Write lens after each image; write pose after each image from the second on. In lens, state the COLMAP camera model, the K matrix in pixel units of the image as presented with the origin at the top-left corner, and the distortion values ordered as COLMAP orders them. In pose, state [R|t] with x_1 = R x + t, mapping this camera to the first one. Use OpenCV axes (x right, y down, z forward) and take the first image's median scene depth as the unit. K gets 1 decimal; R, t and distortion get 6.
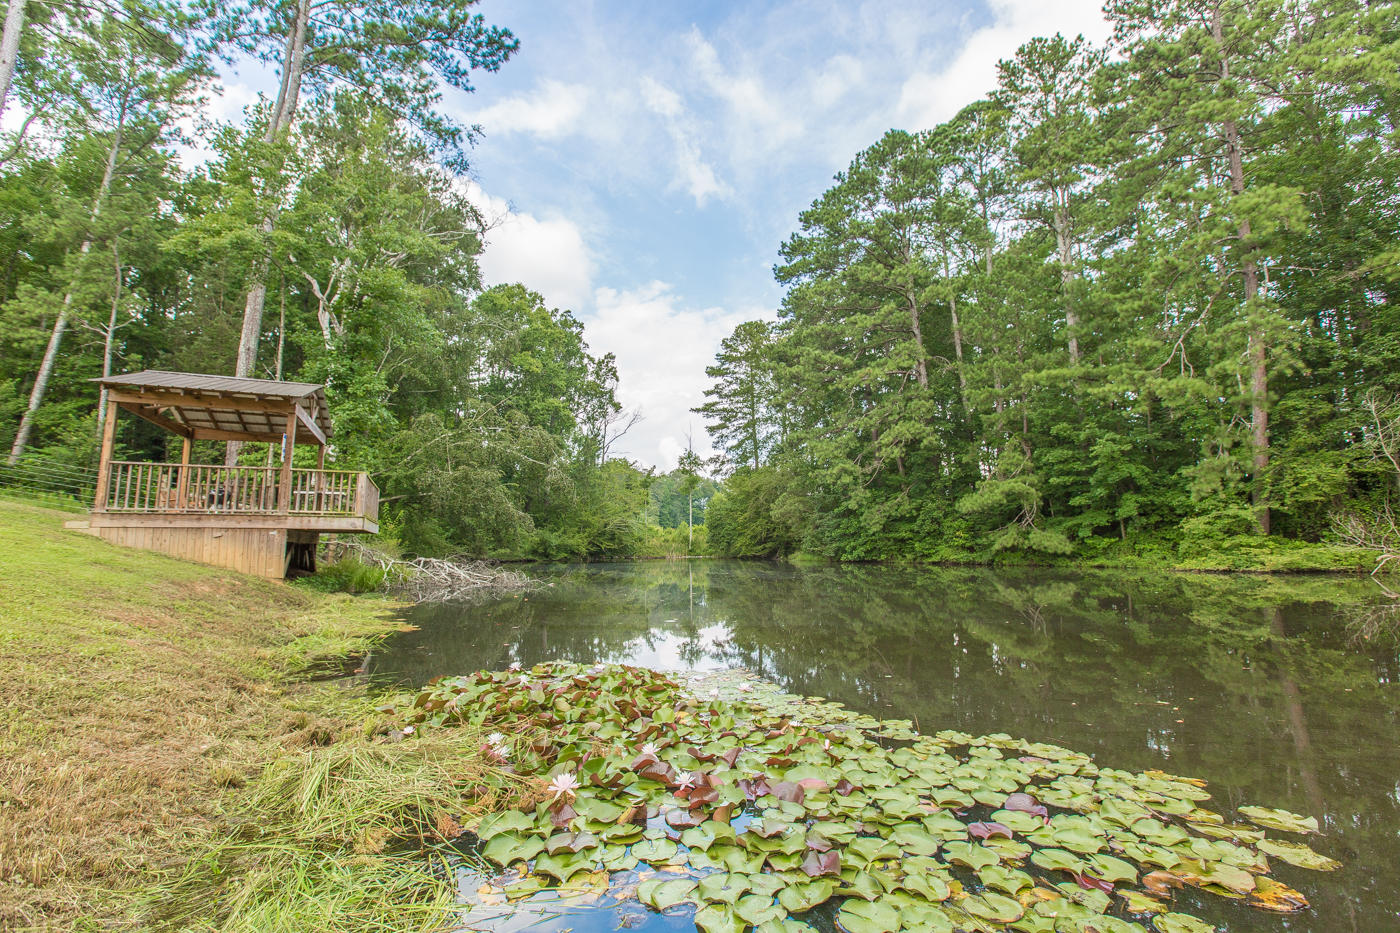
lens RADIAL K [[622.6, 0, 696.8], [0, 622.6, 470.0], [0, 0, 1]] dist [0.008172, 0.000453]
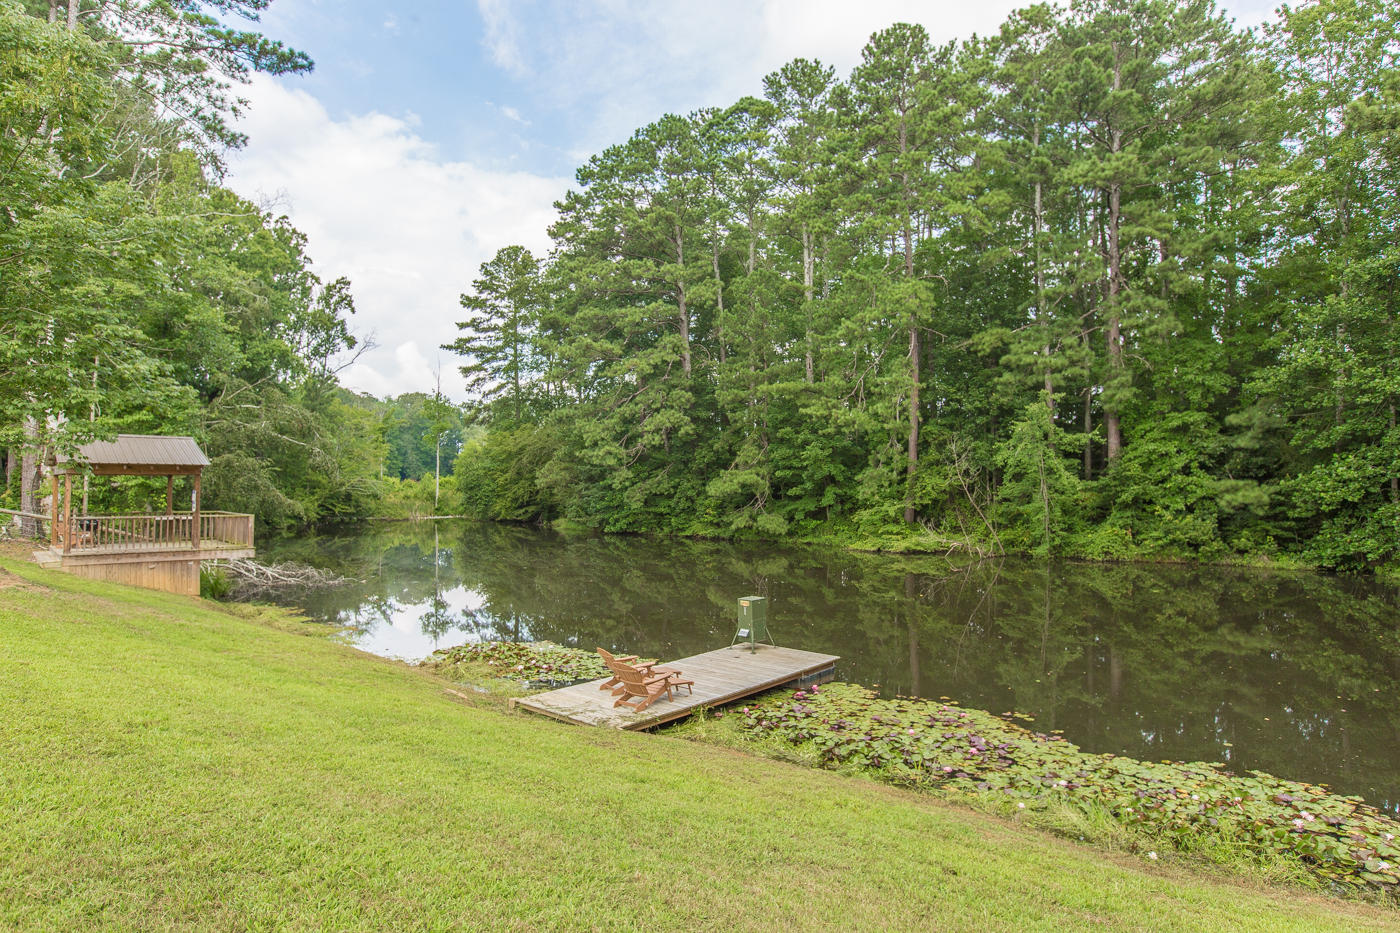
lens RADIAL K [[802.1, 0, 698.4], [0, 802.1, 466.7], [0, 0, 1]] dist [0.001157, 0.001715]
pose [[0.945566, 0.017464, 0.324962, -0.053984], [-0.050578, 0.994312, 0.093736, -0.094092], [-0.321477, -0.105070, 0.941070, -0.284757]]
